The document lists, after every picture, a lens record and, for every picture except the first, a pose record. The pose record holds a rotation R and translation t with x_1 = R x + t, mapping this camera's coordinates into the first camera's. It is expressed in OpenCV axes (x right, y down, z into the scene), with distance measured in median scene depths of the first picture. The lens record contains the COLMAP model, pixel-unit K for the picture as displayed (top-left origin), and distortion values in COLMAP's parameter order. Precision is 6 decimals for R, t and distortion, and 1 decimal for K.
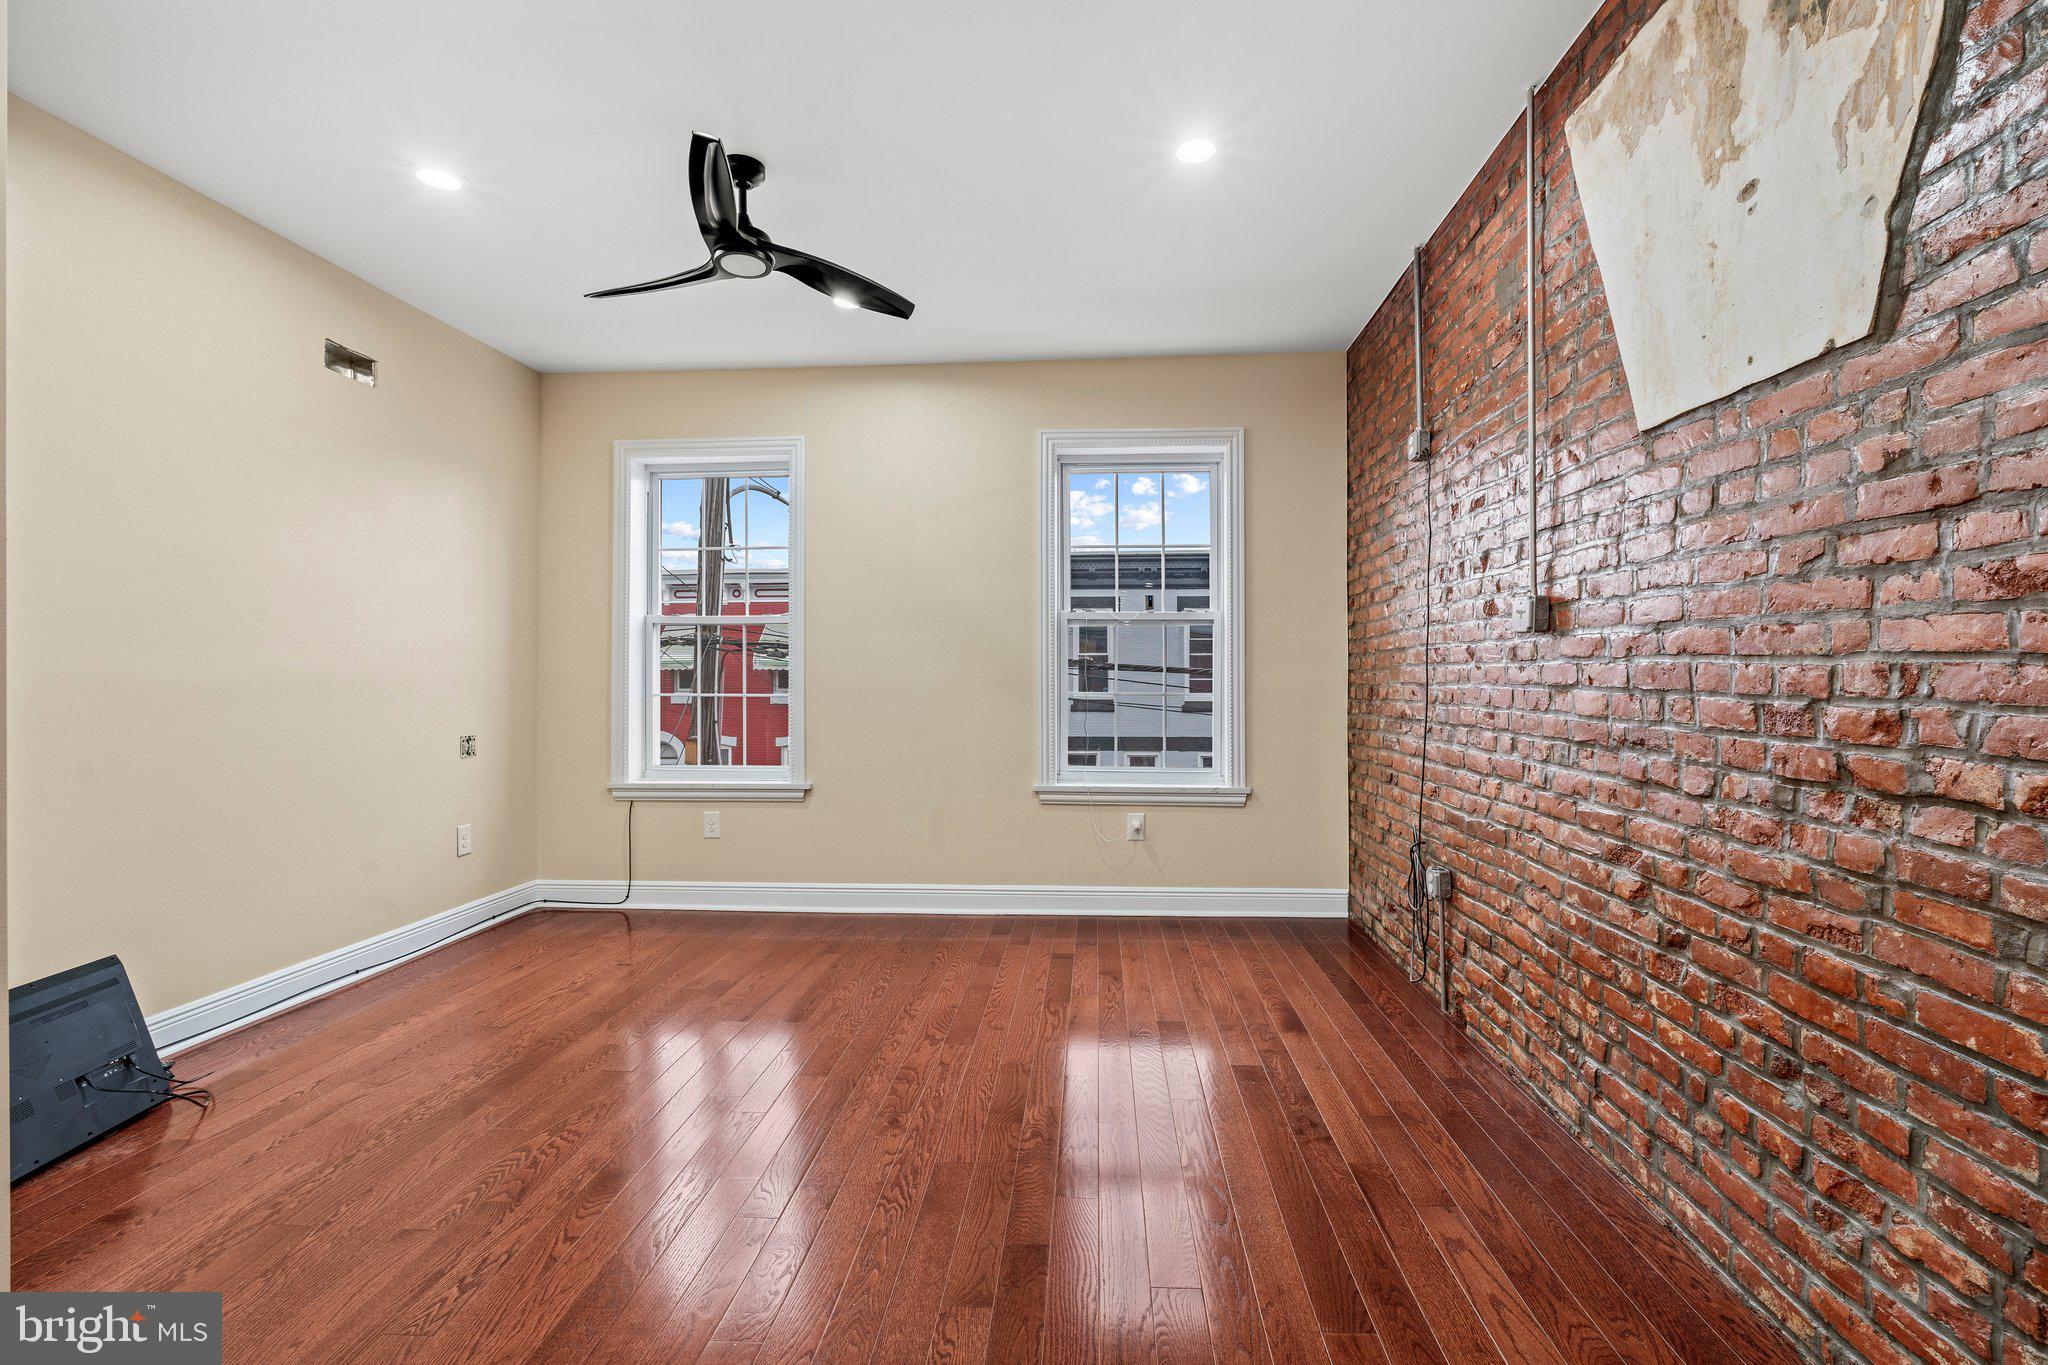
lens RADIAL K [[915.3, 0, 1033.8], [0, 915.3, 684.5], [0, 0, 1]] dist [-0.008964, 0.000537]
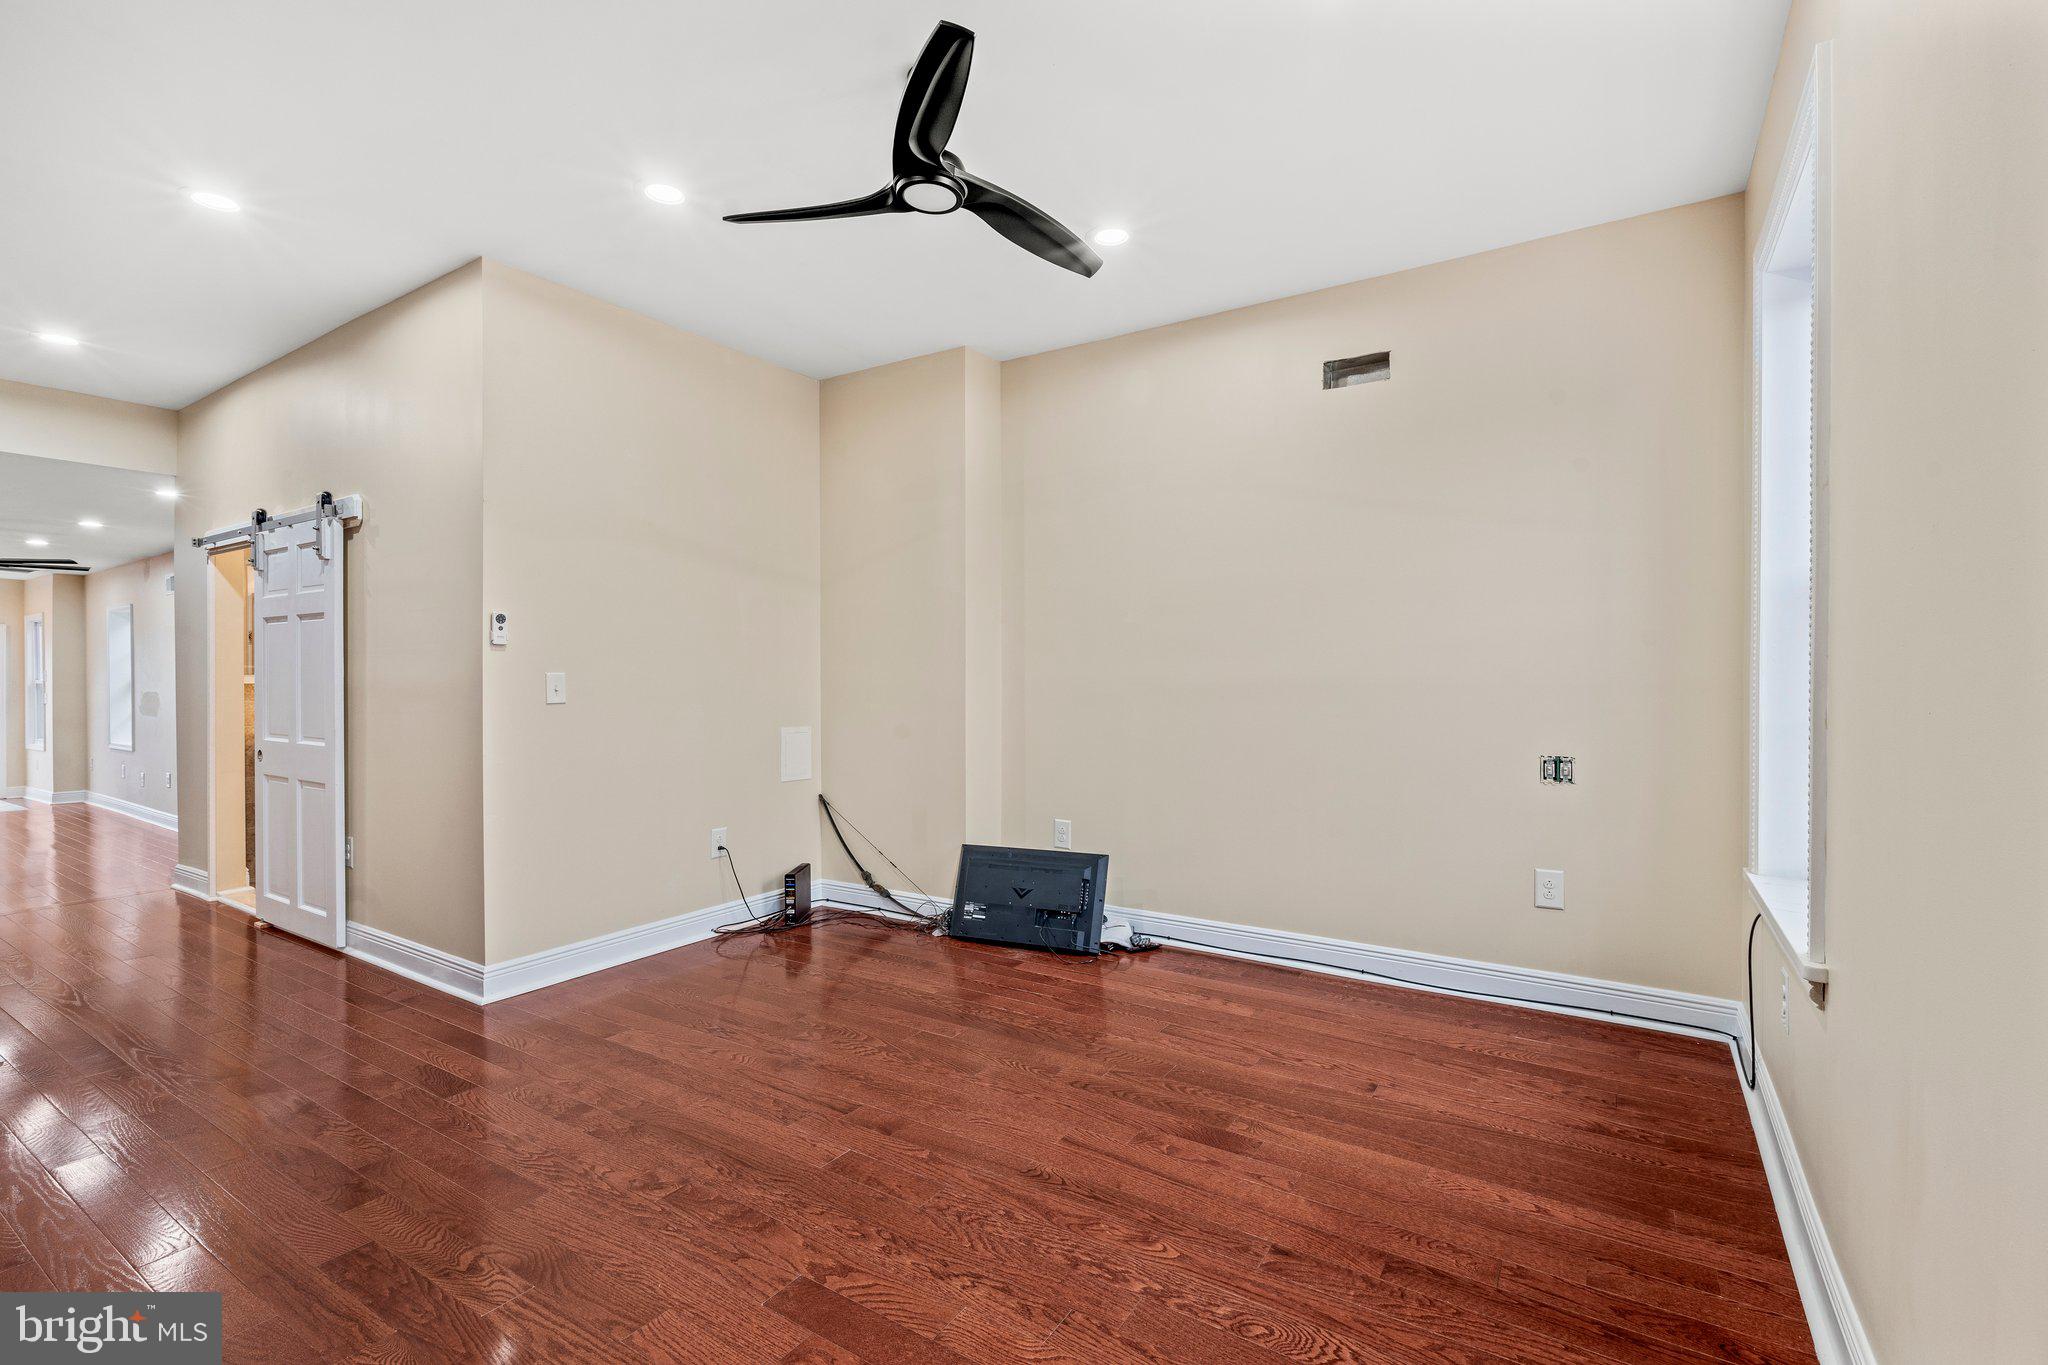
lens RADIAL K [[881.7, 0, 992.5], [0, 881.7, 685.0], [0, 0, 1]] dist [-0.023554, 0.000180]
pose [[-0.505914, 0.011416, -0.862508, 0.539947], [-0.000014, 0.999912, 0.013242, -0.027138], [0.862584, 0.006712, -0.505870, 2.086851]]
